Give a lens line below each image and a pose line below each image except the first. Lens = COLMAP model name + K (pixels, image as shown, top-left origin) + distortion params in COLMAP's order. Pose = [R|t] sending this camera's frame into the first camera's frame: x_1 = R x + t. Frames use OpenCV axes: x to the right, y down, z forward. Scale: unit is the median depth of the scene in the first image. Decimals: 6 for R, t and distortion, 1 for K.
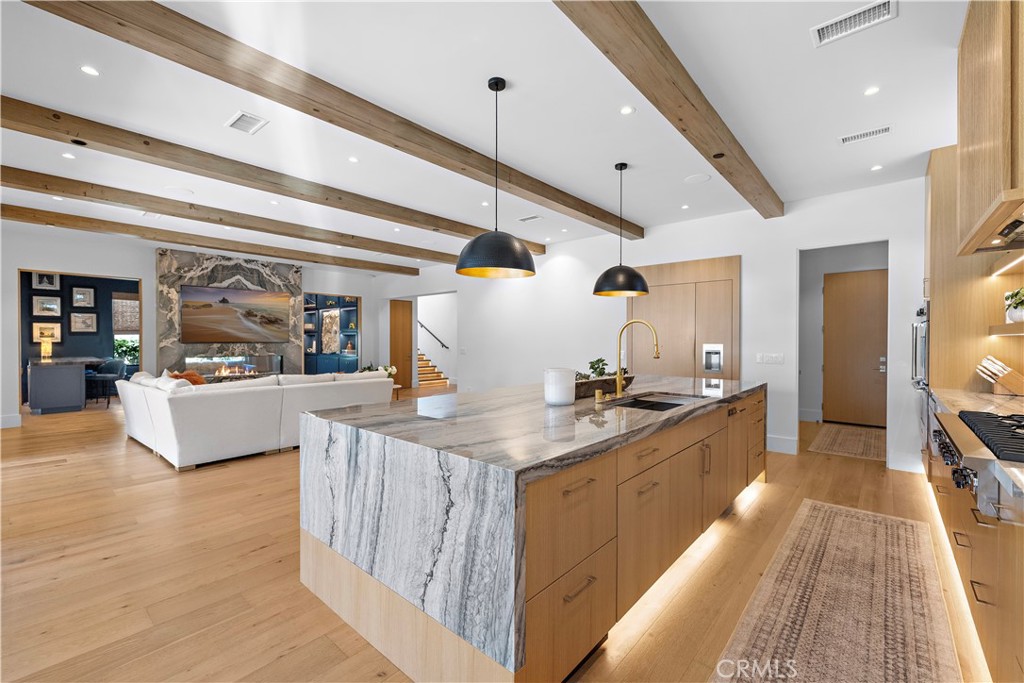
lens RADIAL K [[433.8, 0, 507.2], [0, 433.8, 350.6], [0, 0, 1]] dist [-0.002052, -0.000334]
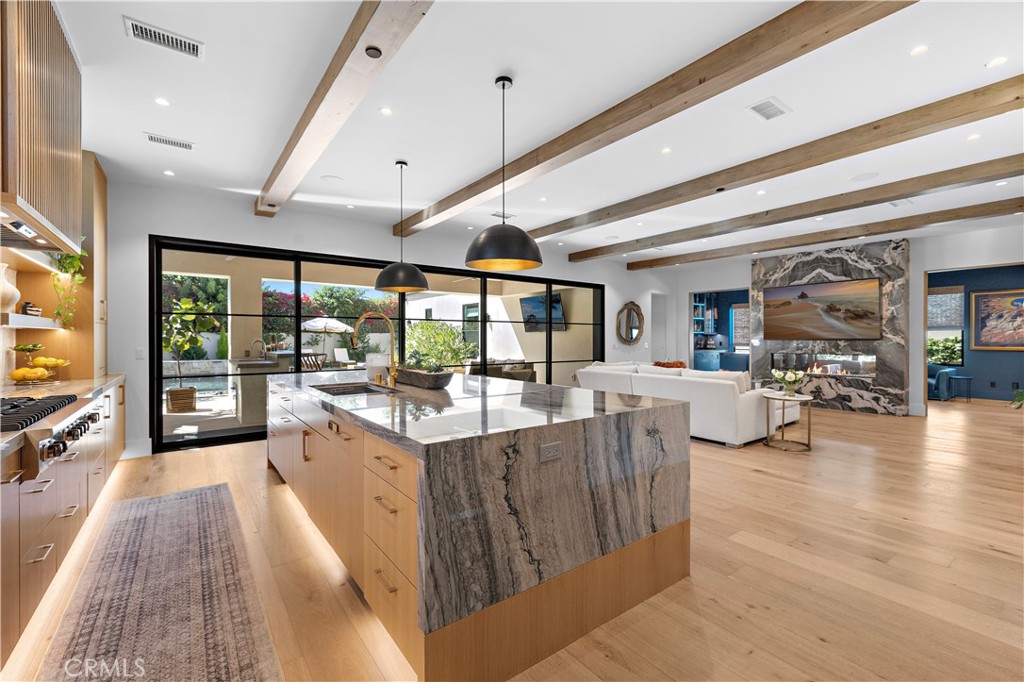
lens RADIAL K [[433.8, 0, 513.5], [0, 433.8, 340.5], [0, 0, 1]] dist [-0.002052, -0.000334]
pose [[-0.203059, 0.000977, -0.979166, 0.805045], [-0.024157, 0.999690, 0.006007, -0.010523], [0.978868, 0.024873, -0.202973, 0.987261]]
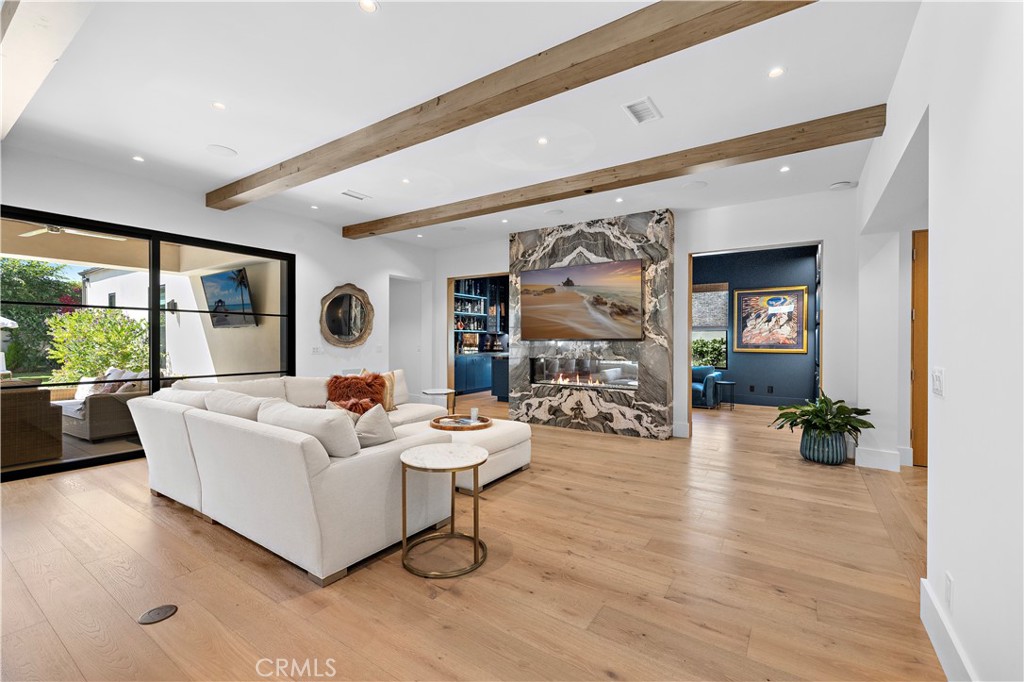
lens RADIAL K [[433.8, 0, 514.2], [0, 433.8, 341.8], [0, 0, 1]] dist [-0.002052, -0.000334]
pose [[0.140505, 0.002593, -0.990077, 0.142621], [-0.027703, 0.999615, -0.001314, -0.021285], [0.989692, 0.027613, 0.140522, 1.446040]]
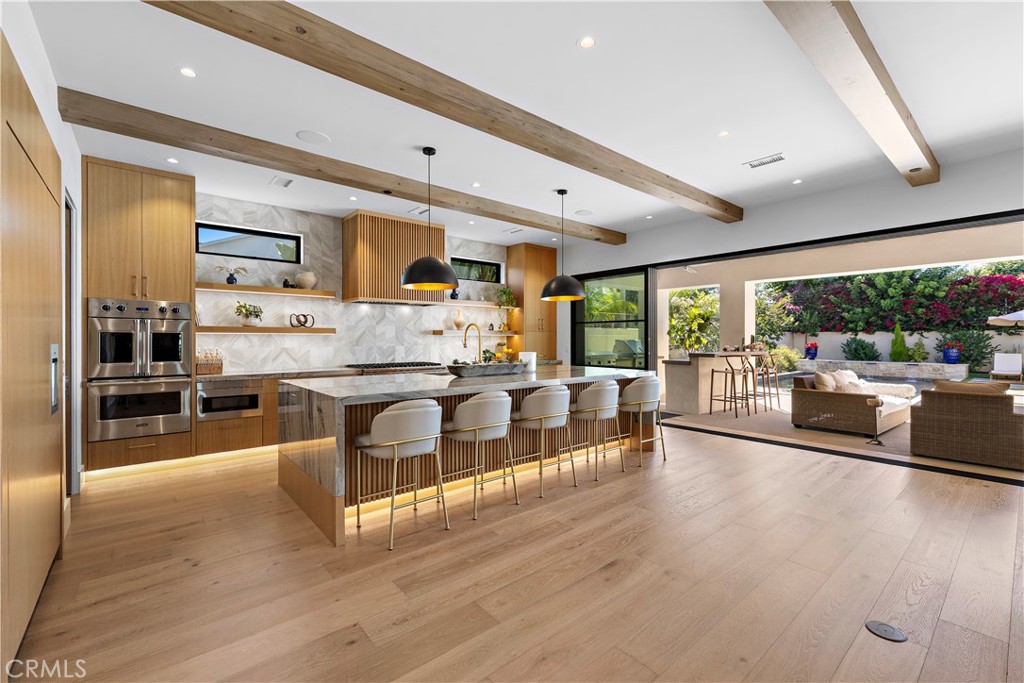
lens RADIAL K [[433.8, 0, 501.1], [0, 433.8, 341.3], [0, 0, 1]] dist [-0.002052, -0.000334]
pose [[-0.987814, -0.001879, 0.155628, -0.030259], [0.002962, 0.999519, 0.030872, -0.034731], [-0.155611, 0.030957, -0.987333, 1.618628]]
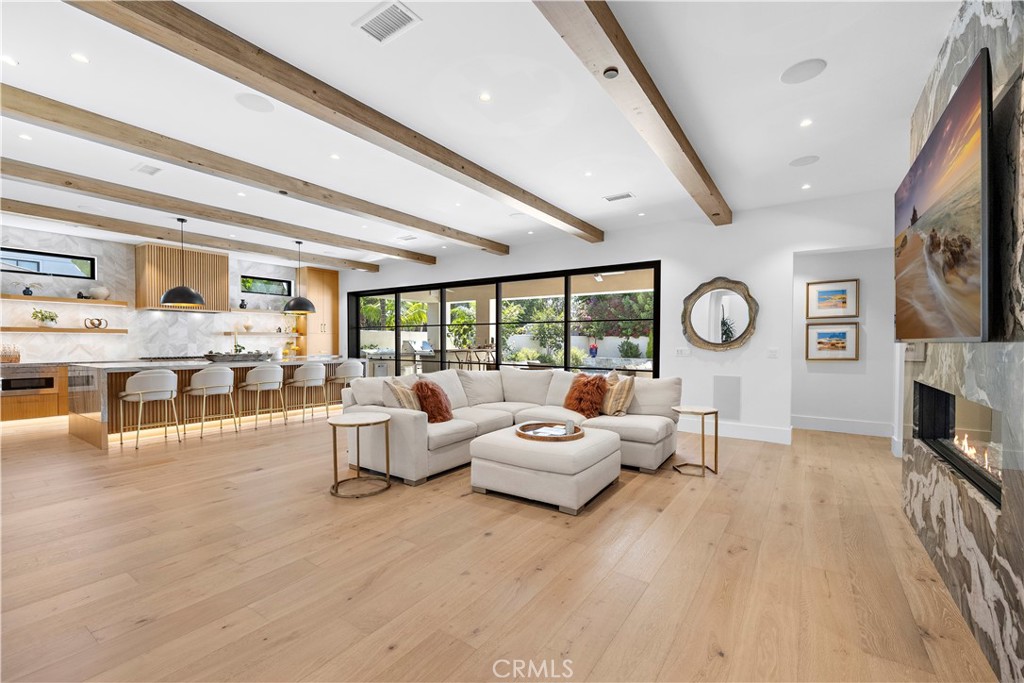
lens RADIAL K [[433.8, 0, 508.6], [0, 433.8, 351.0], [0, 0, 1]] dist [-0.002052, -0.000334]
pose [[-0.992271, -0.001775, -0.124076, -0.583642], [-0.007415, 0.998959, 0.045008, -0.038717], [0.123867, 0.045580, -0.991251, 2.257182]]
